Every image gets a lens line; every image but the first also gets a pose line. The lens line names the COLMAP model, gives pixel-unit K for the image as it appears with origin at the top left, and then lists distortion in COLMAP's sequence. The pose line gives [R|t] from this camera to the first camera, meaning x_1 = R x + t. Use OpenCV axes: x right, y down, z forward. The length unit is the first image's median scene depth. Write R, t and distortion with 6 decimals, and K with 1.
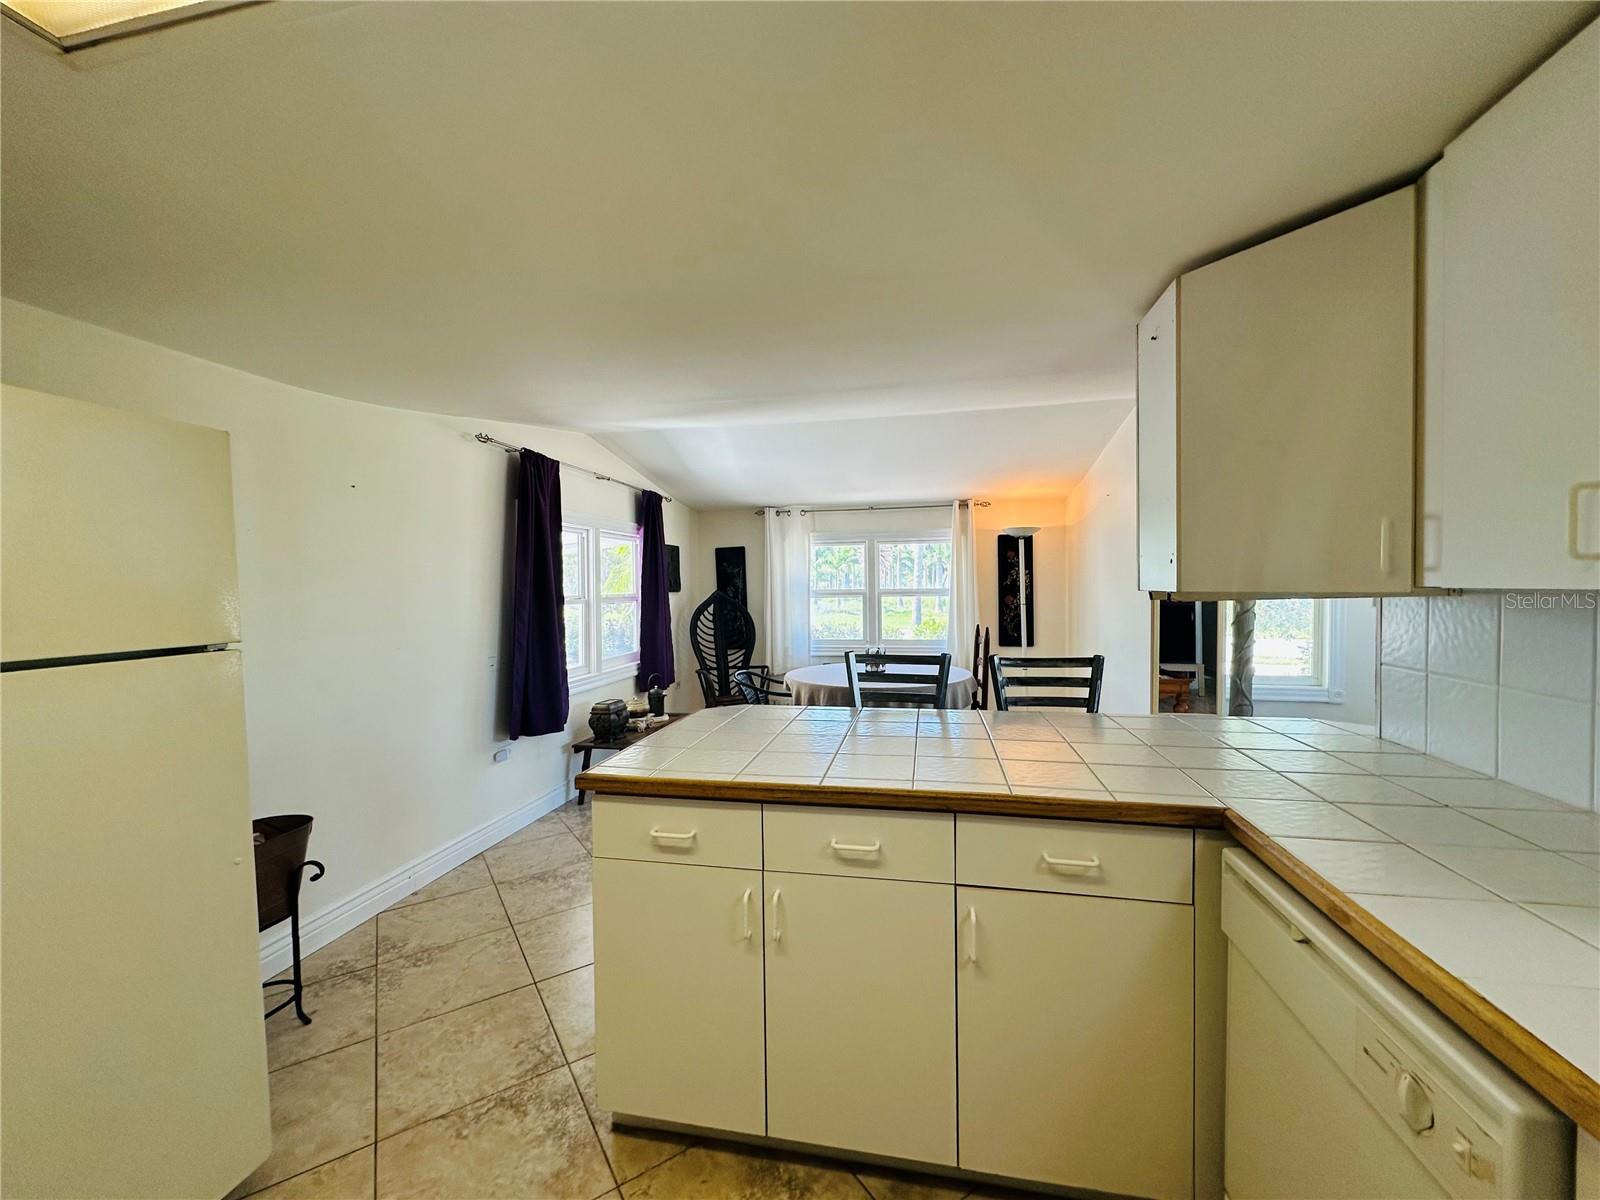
lens RADIAL K [[637.4, 0, 800.0], [0, 637.4, 600.0], [0, 0, 1]] dist [-0.003630, 0.000392]
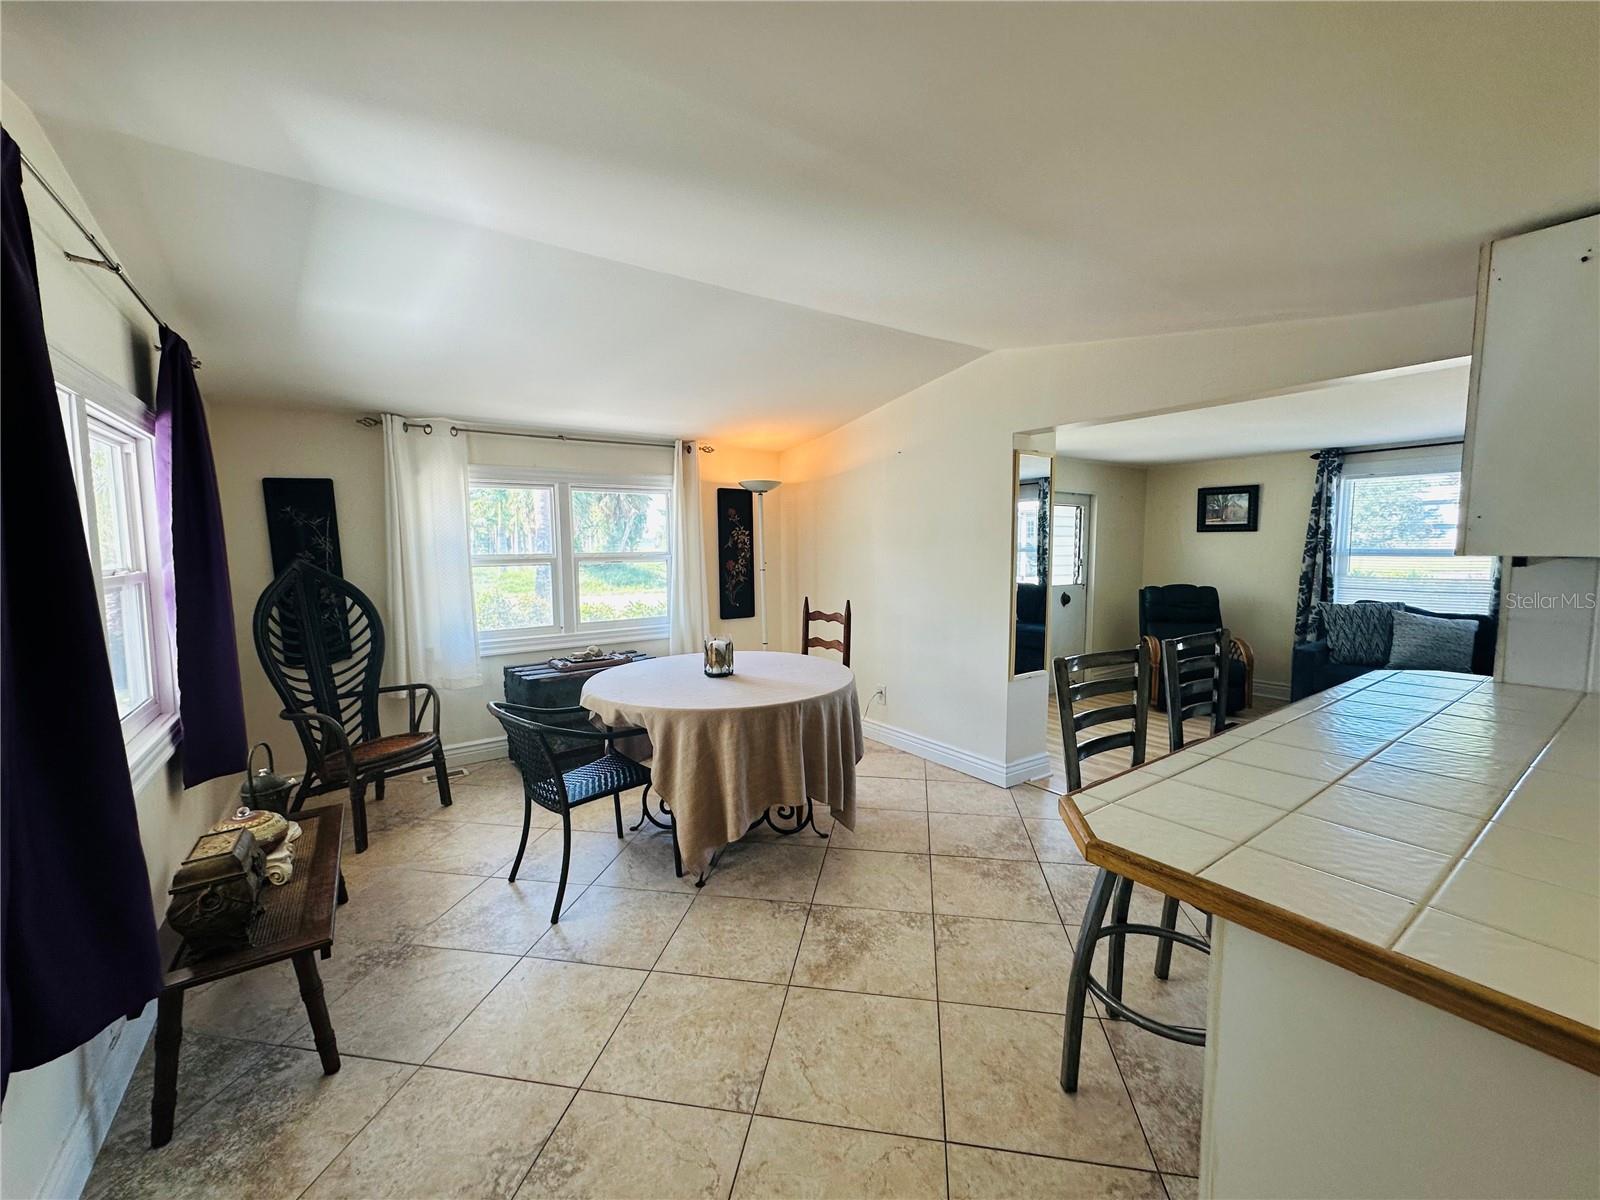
lens RADIAL K [[637.4, 0, 800.0], [0, 637.4, 600.0], [0, 0, 1]] dist [-0.003630, 0.000392]
pose [[0.687967, -0.058503, 0.723380, -0.235533], [0.015785, 0.997716, 0.065677, -0.008505], [-0.725571, -0.033765, 0.687319, 0.339839]]
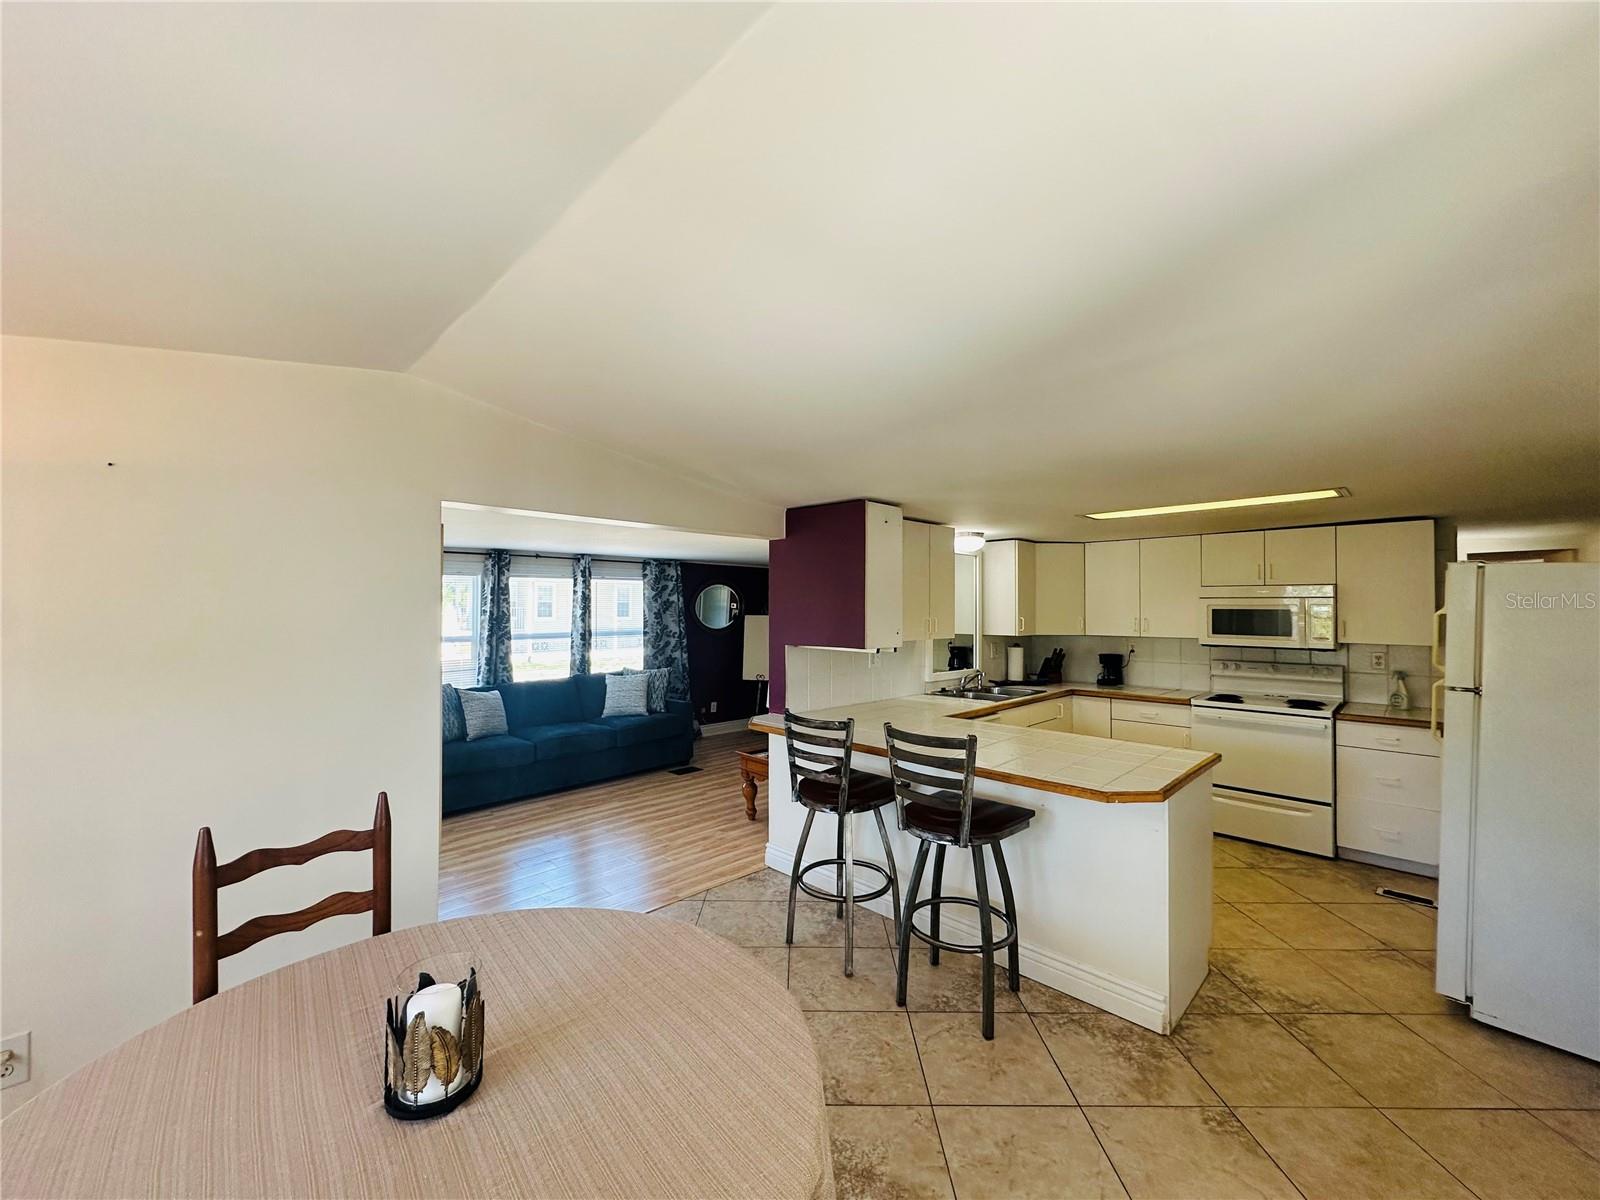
lens RADIAL K [[637.4, 0, 800.0], [0, 637.4, 600.0], [0, 0, 1]] dist [-0.003630, 0.000392]
pose [[-0.831637, 0.021274, 0.554912, -0.096128], [0.022809, 0.999731, -0.004144, -0.047574], [-0.554851, 0.009211, -0.831899, 0.823590]]
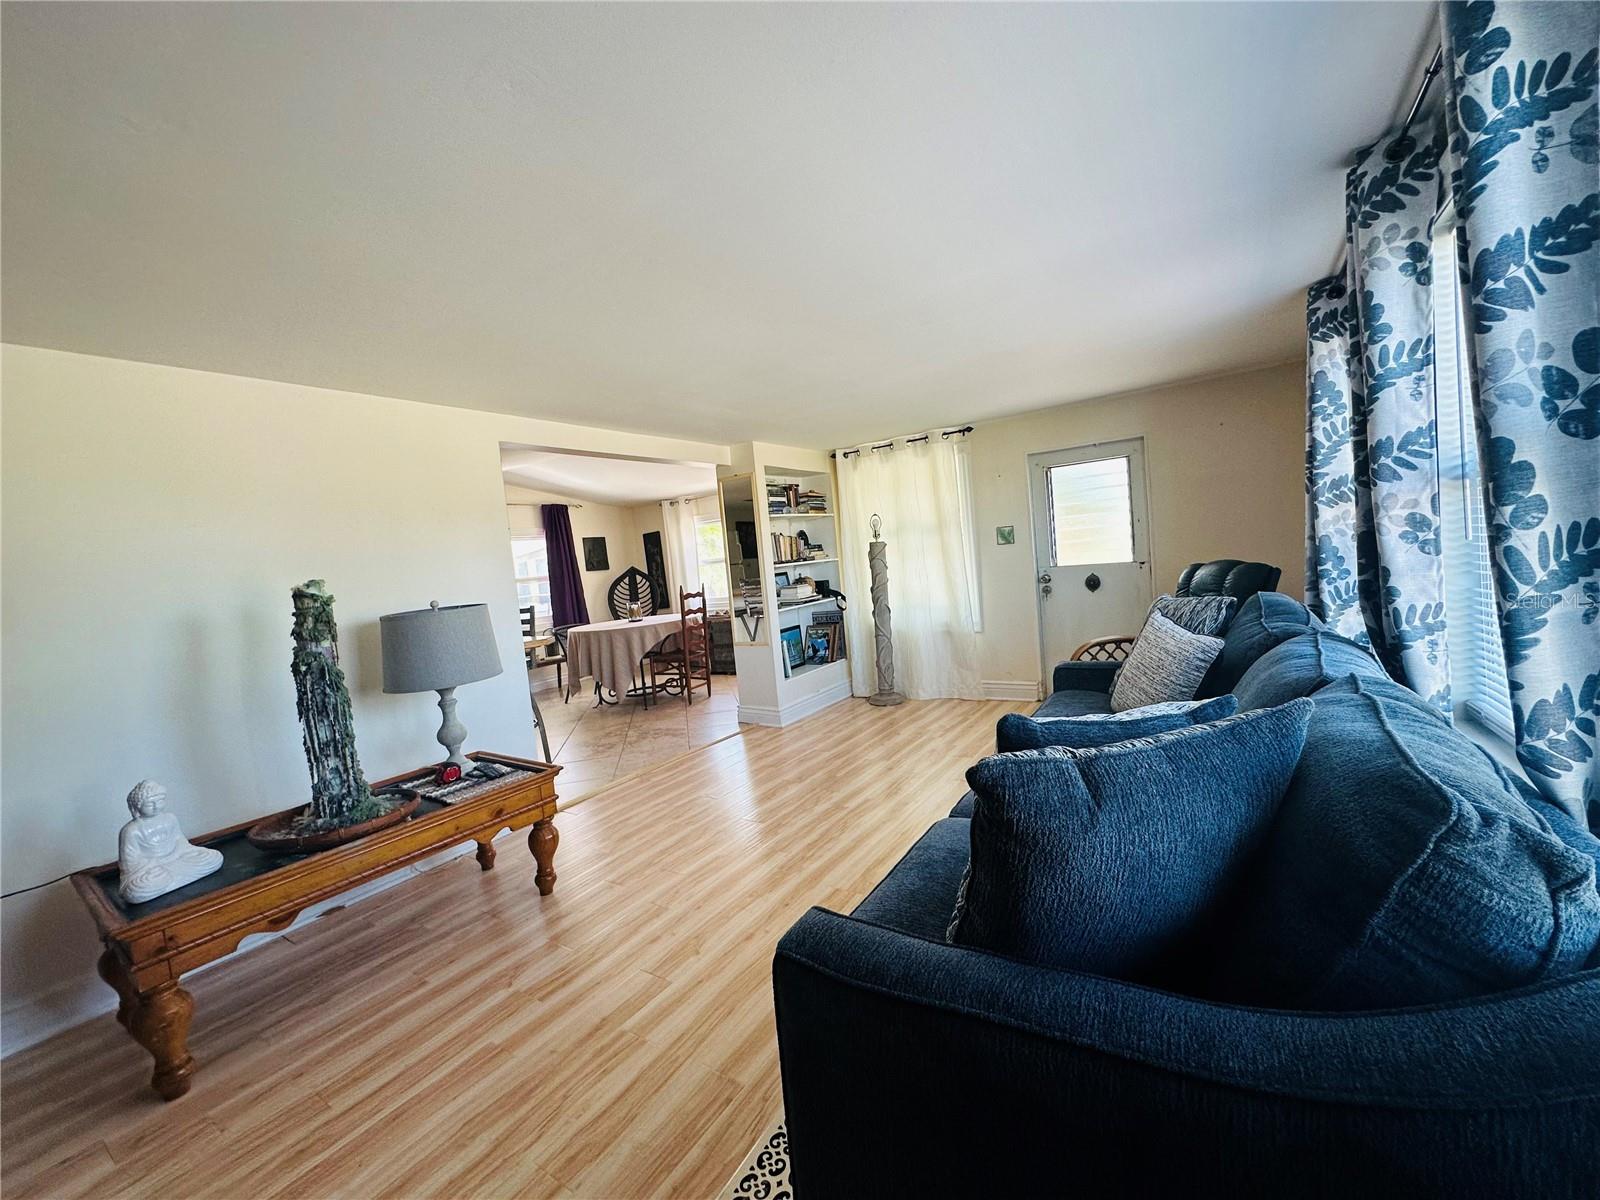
lens RADIAL K [[637.4, 0, 800.0], [0, 637.4, 600.0], [0, 0, 1]] dist [-0.003630, 0.000392]
pose [[0.924293, -0.050280, -0.378357, 0.736358], [0.072474, 0.996371, 0.044640, 0.022958], [0.374739, -0.068681, 0.924583, -0.129282]]
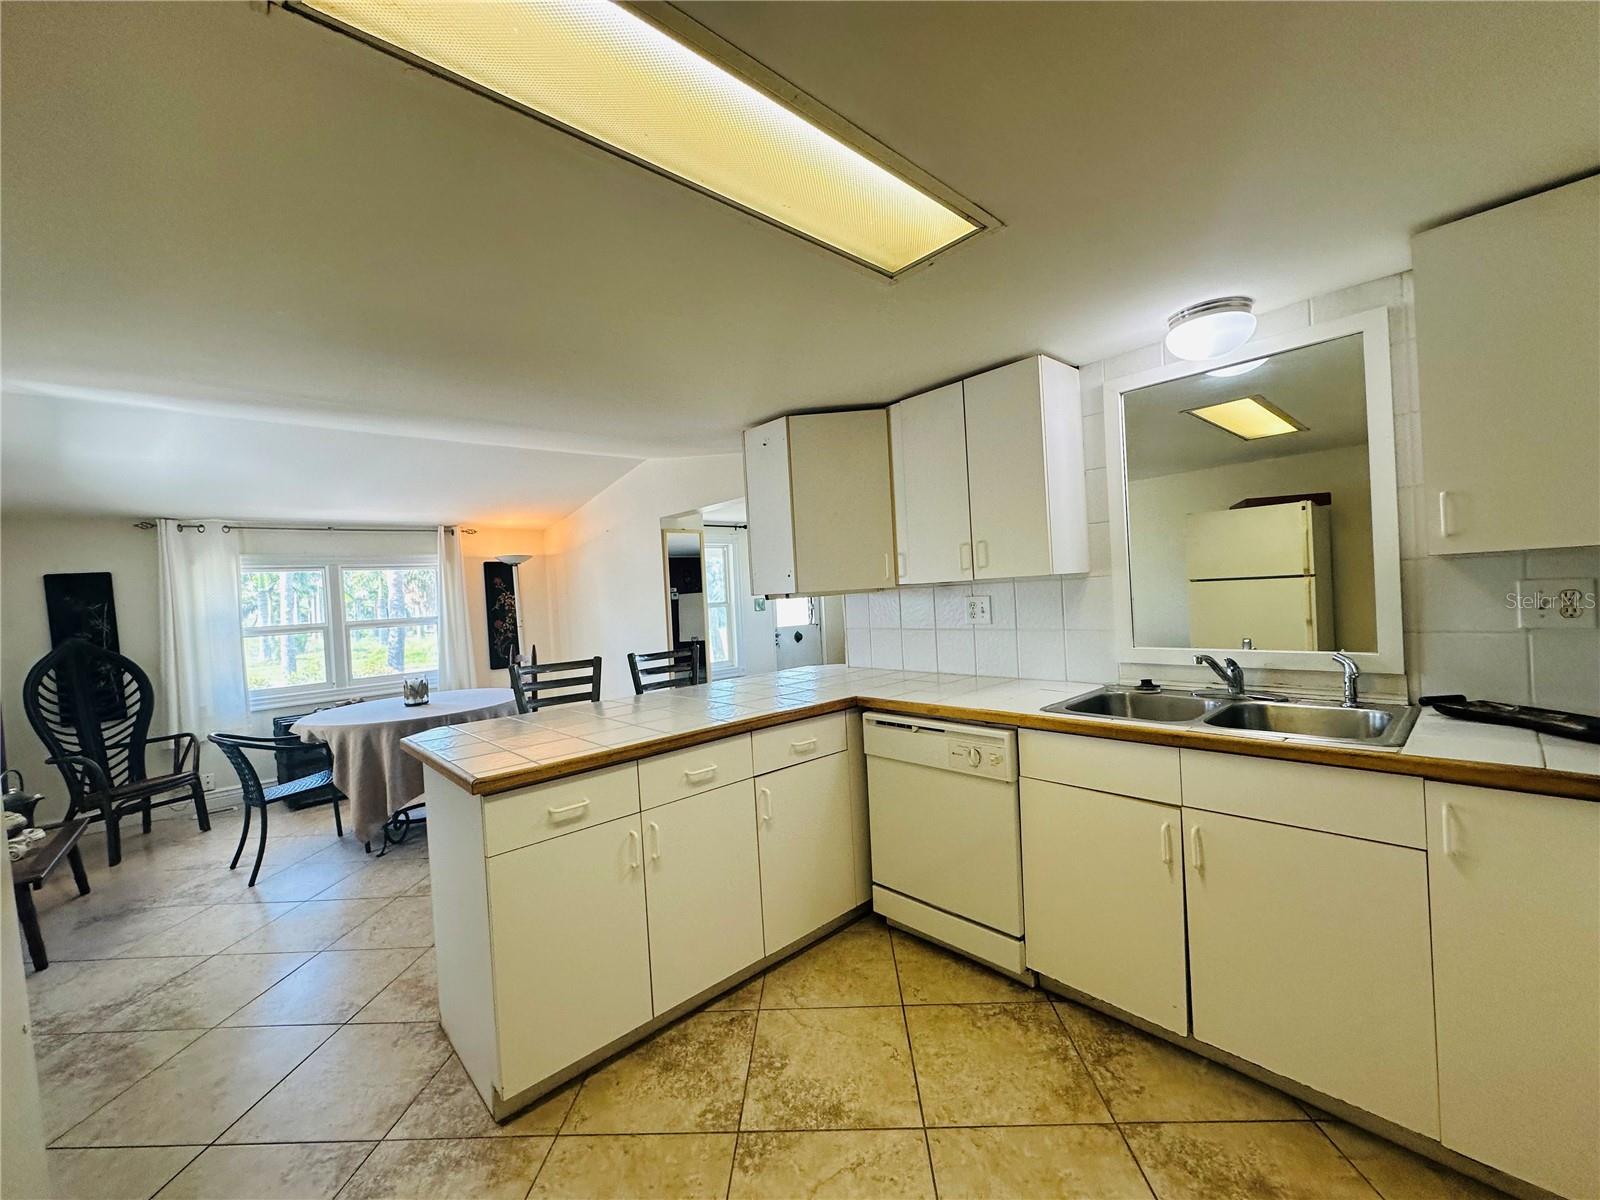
lens RADIAL K [[637.4, 0, 800.0], [0, 637.4, 600.0], [0, 0, 1]] dist [-0.003630, 0.000392]
pose [[0.589215, -0.029287, 0.807446, -0.223169], [0.069193, 0.997501, -0.014312, 0.008956], [-0.805008, 0.064303, 0.589768, -0.013747]]
